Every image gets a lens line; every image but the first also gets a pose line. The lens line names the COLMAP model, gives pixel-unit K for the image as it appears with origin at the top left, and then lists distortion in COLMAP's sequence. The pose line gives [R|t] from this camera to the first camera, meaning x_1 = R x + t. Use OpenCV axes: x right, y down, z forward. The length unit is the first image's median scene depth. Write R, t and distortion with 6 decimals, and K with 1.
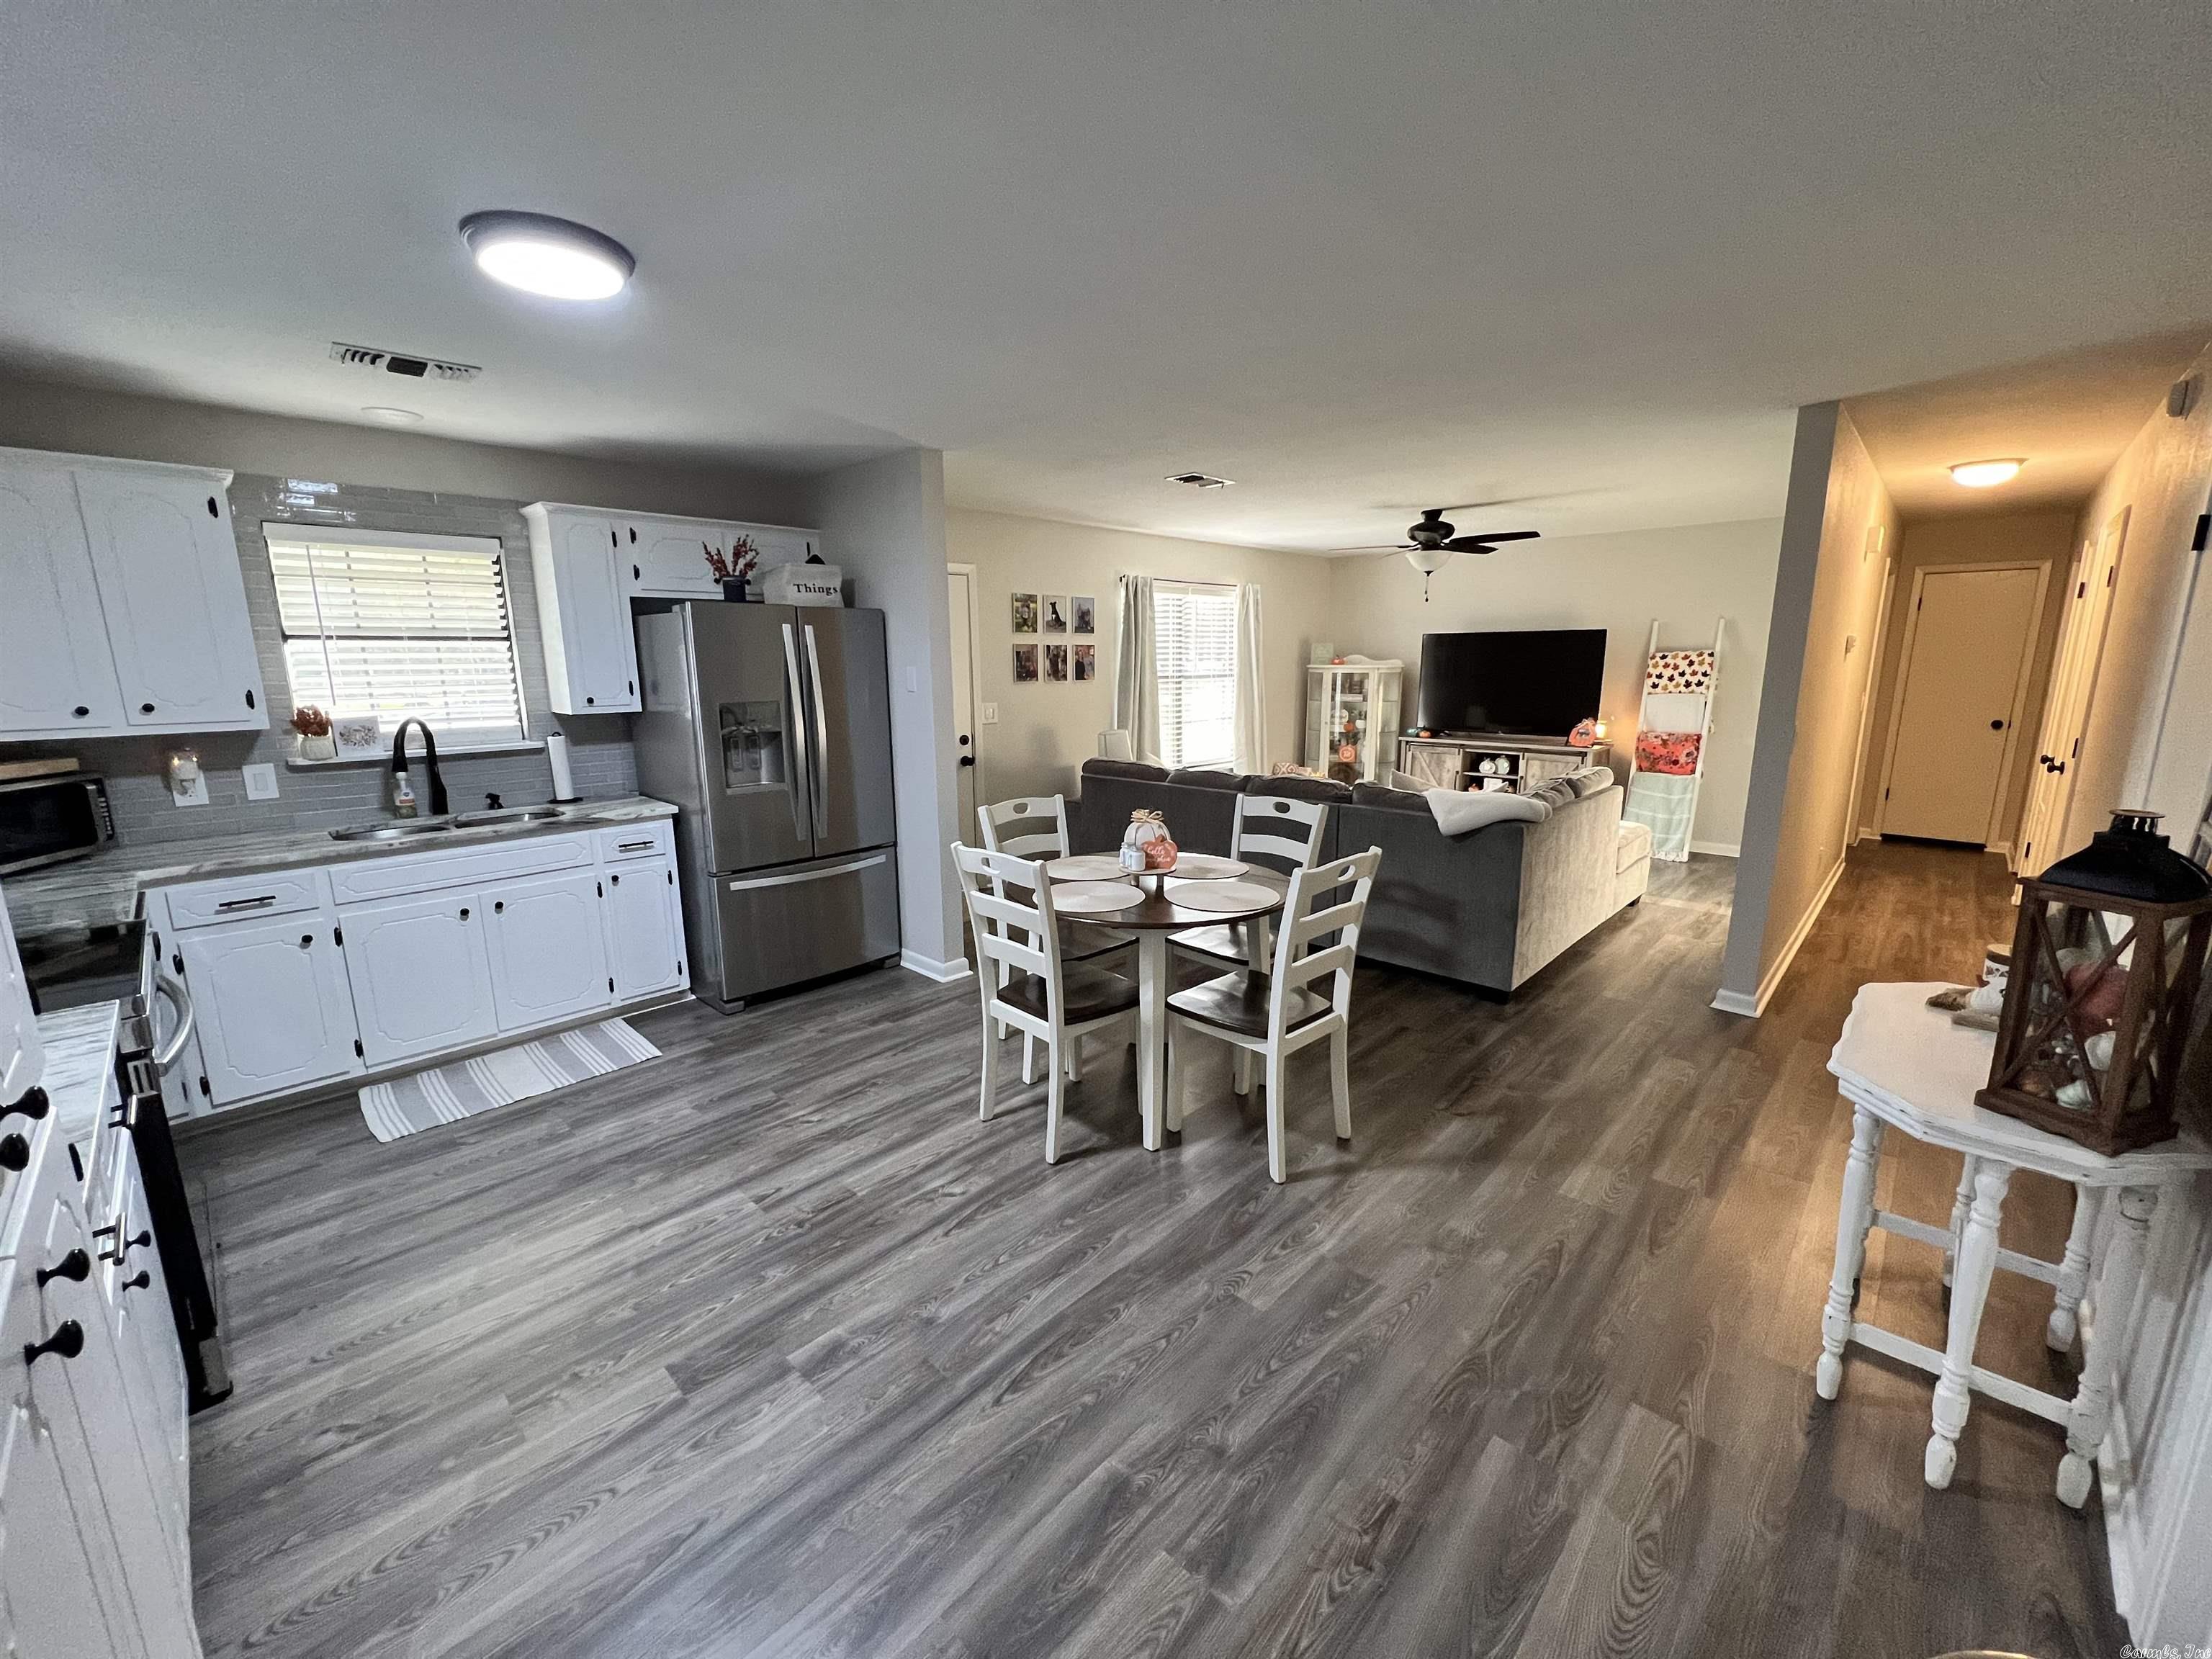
lens RADIAL K [[885.2, 0, 1103.1], [0, 885.2, 823.1], [0, 0, 1]] dist [-0.001143, 0.000105]
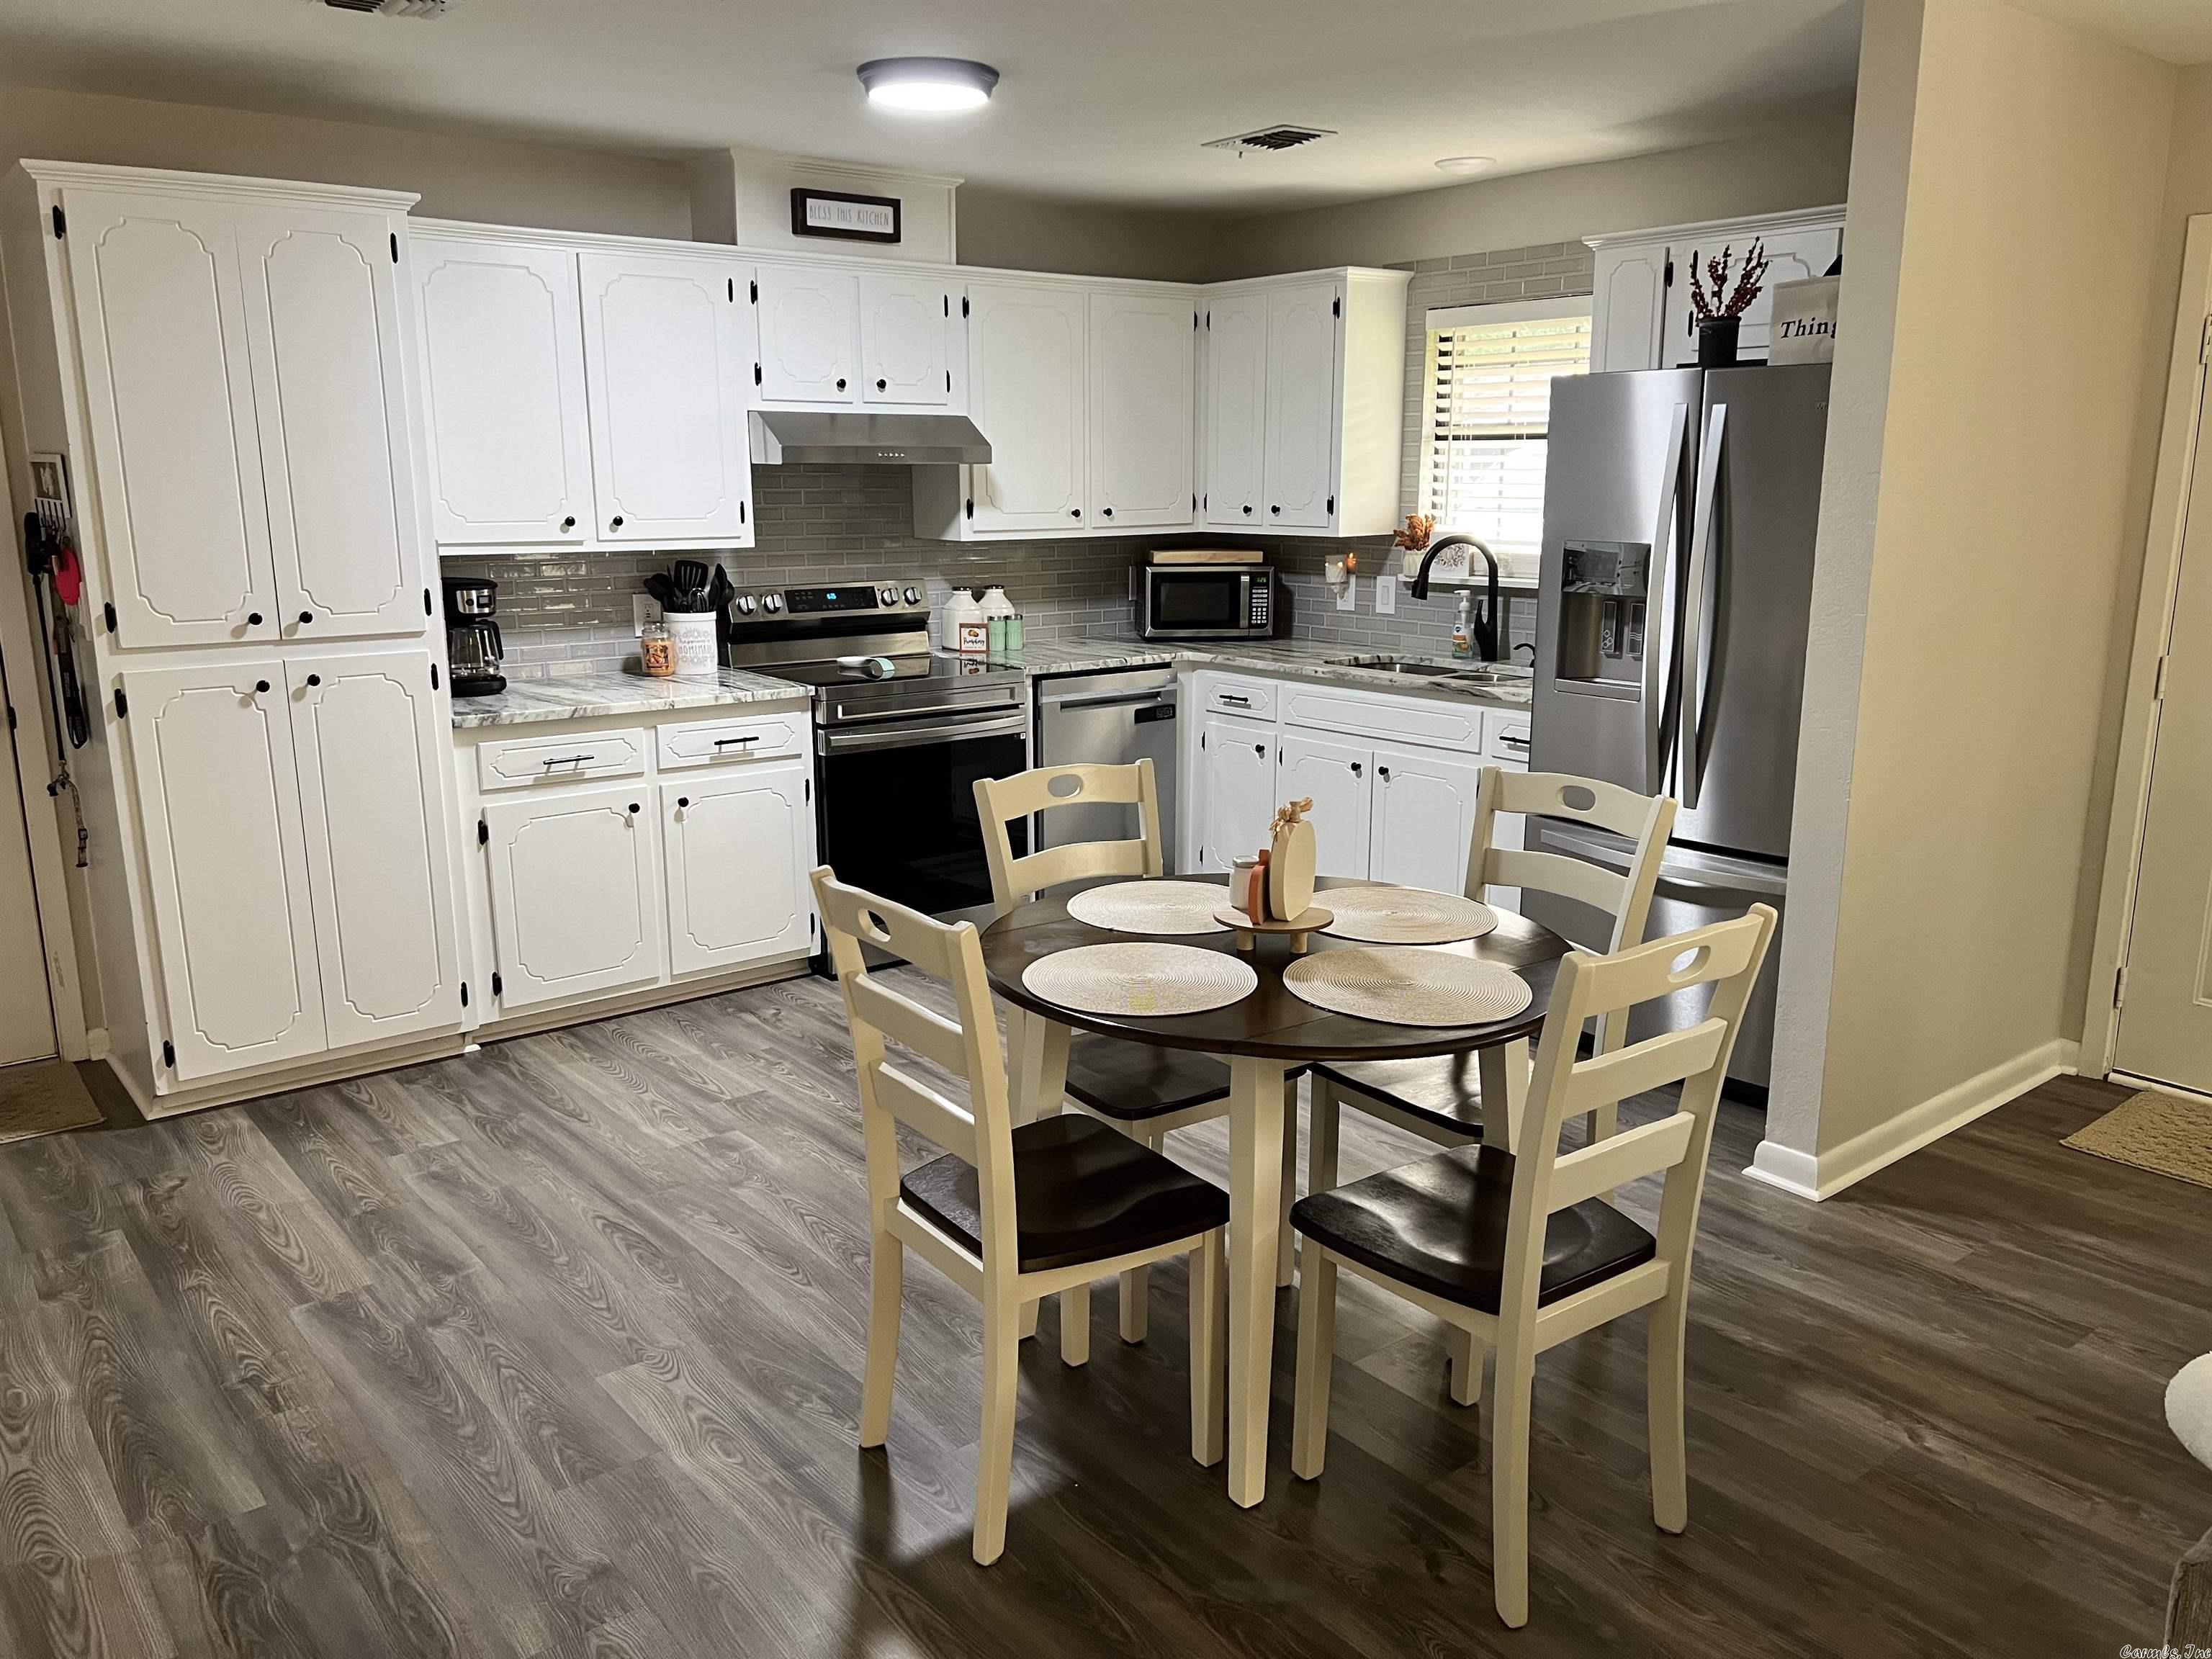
lens RADIAL K [[1670.2, 0, 1106.0], [0, 1670.2, 829.5], [0, 0, 1]] dist [0.077025, -0.094101]
pose [[-0.129597, 0.216924, -0.967548, 0.889526], [-0.181053, 0.954196, 0.238182, -0.183851], [0.974897, 0.206045, -0.084386, 0.930487]]
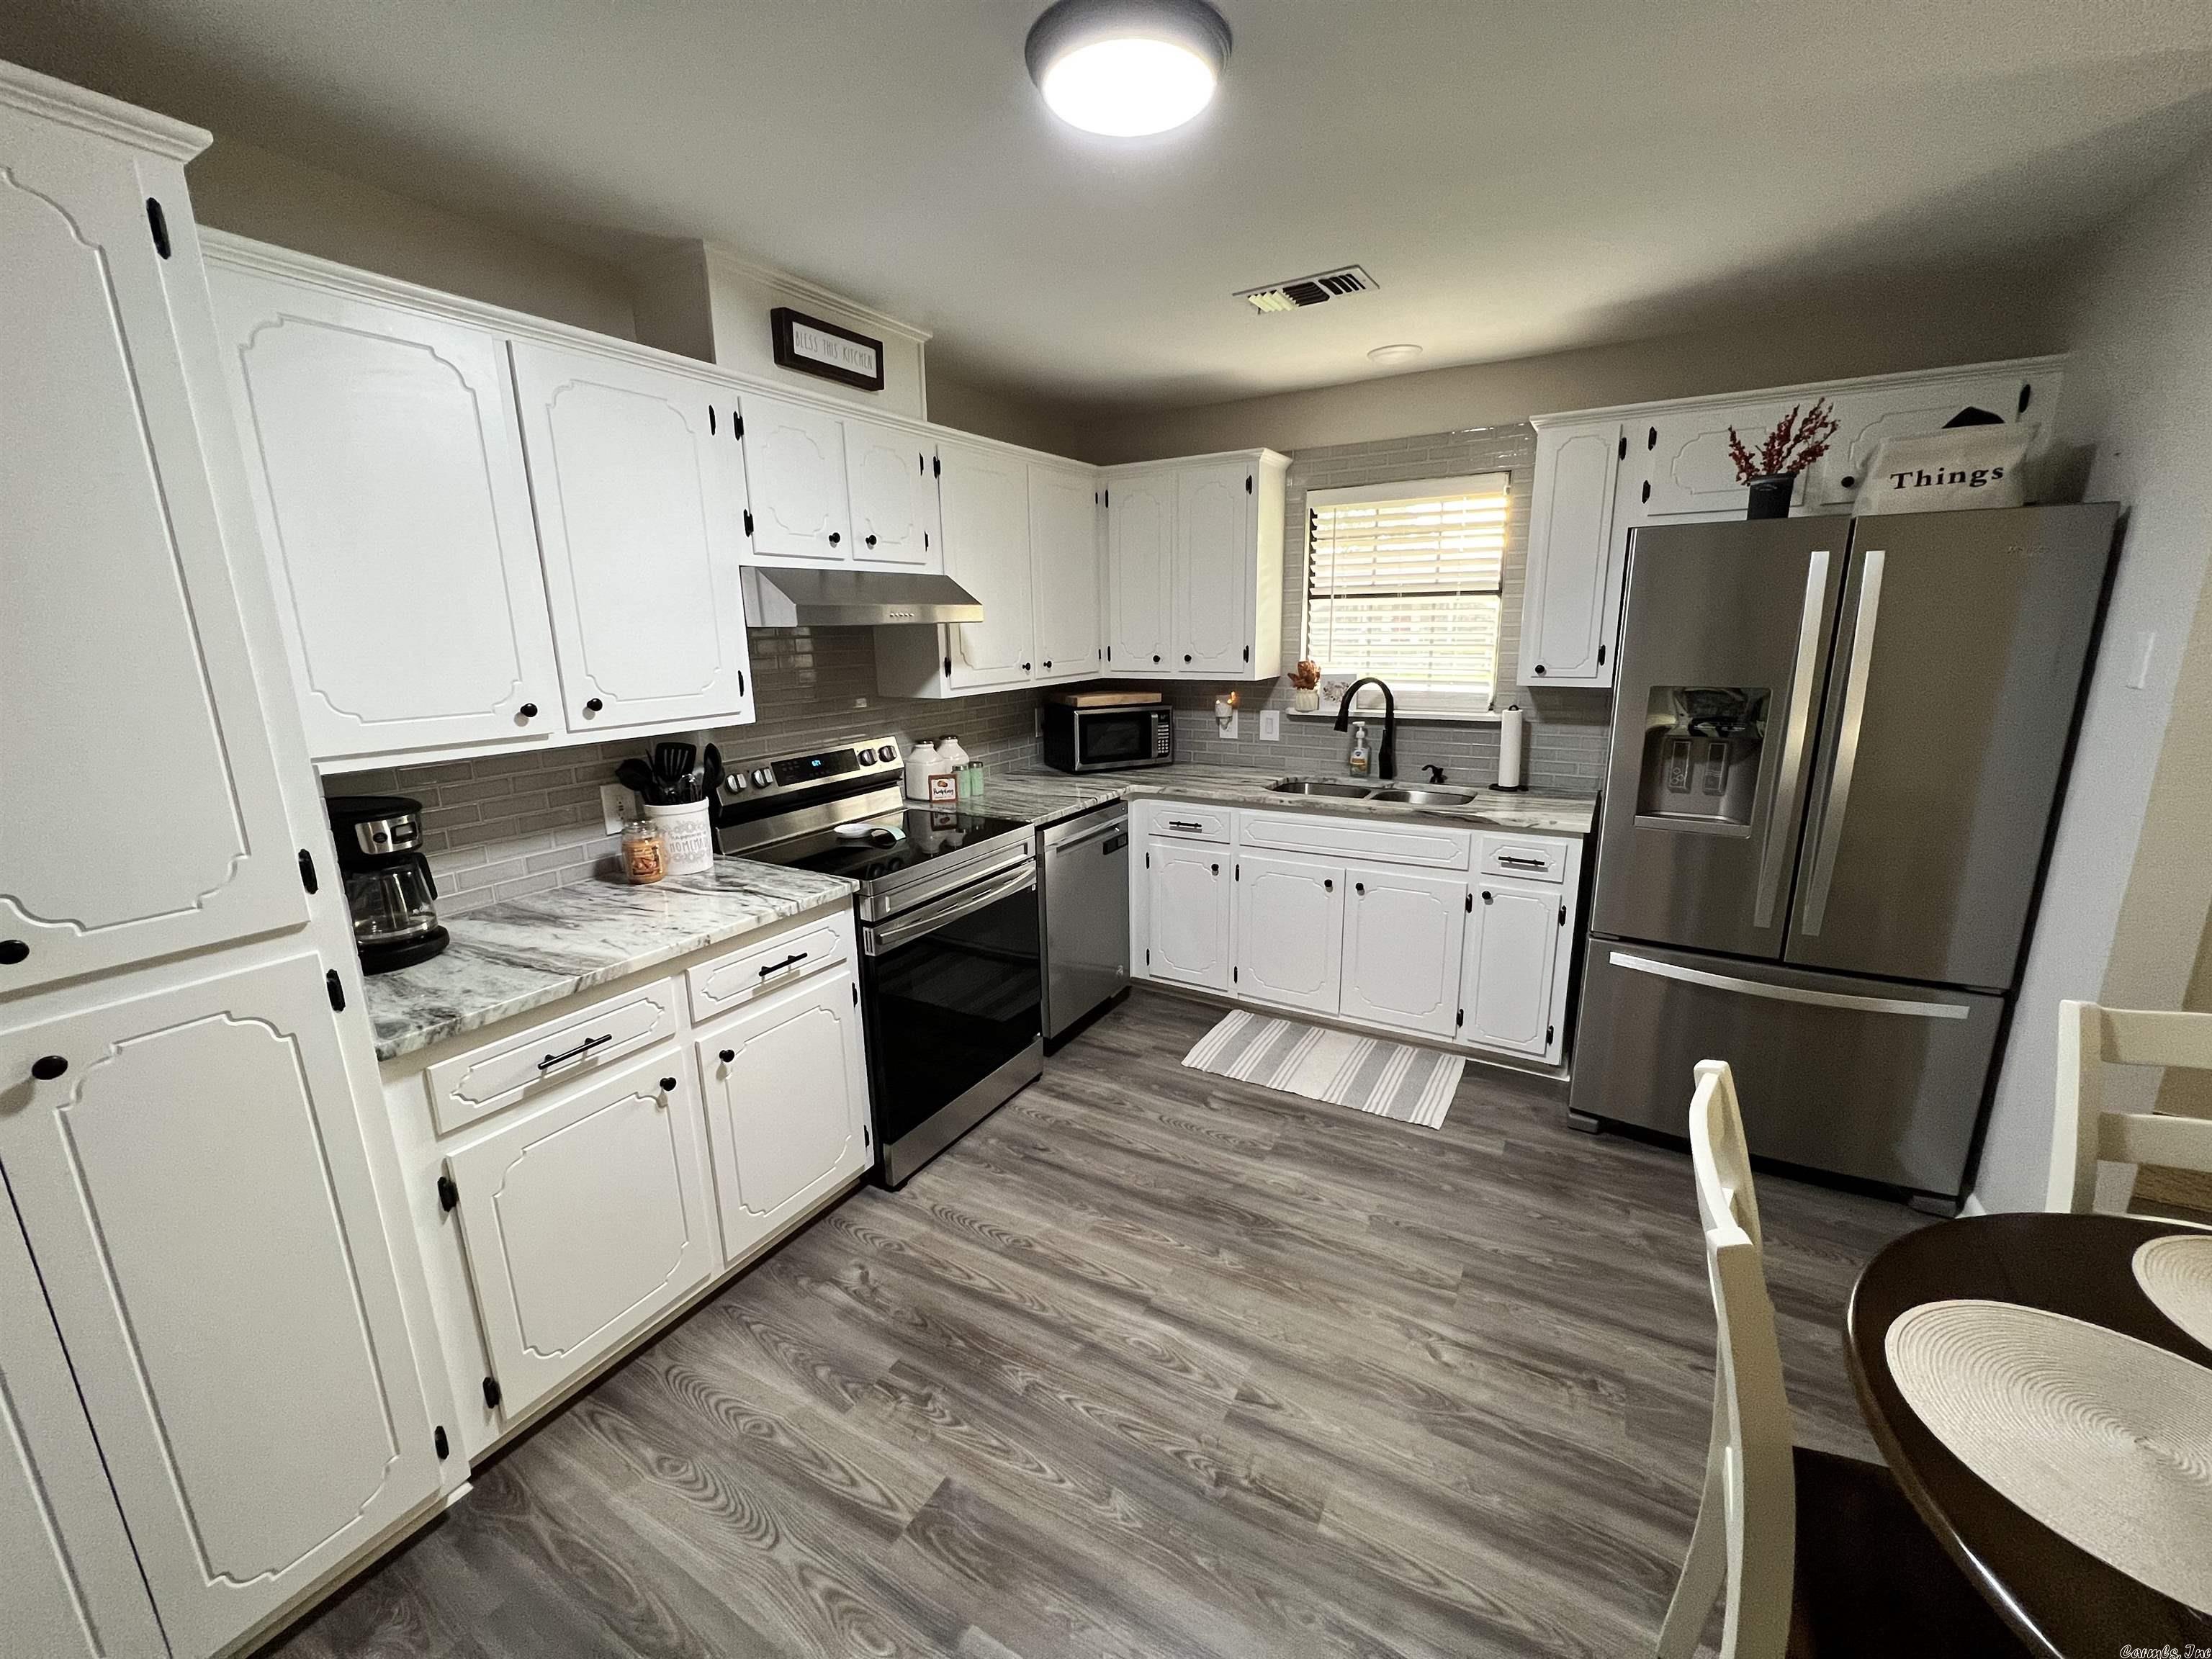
lens RADIAL K [[885.2, 0, 1103.1], [0, 885.2, 823.1], [0, 0, 1]] dist [-0.001143, 0.000105]
pose [[0.235295, 0.219807, -0.946742, 0.120210], [-0.164853, 0.969003, 0.184005, -0.101800], [0.957841, 0.112778, 0.264237, 0.511514]]
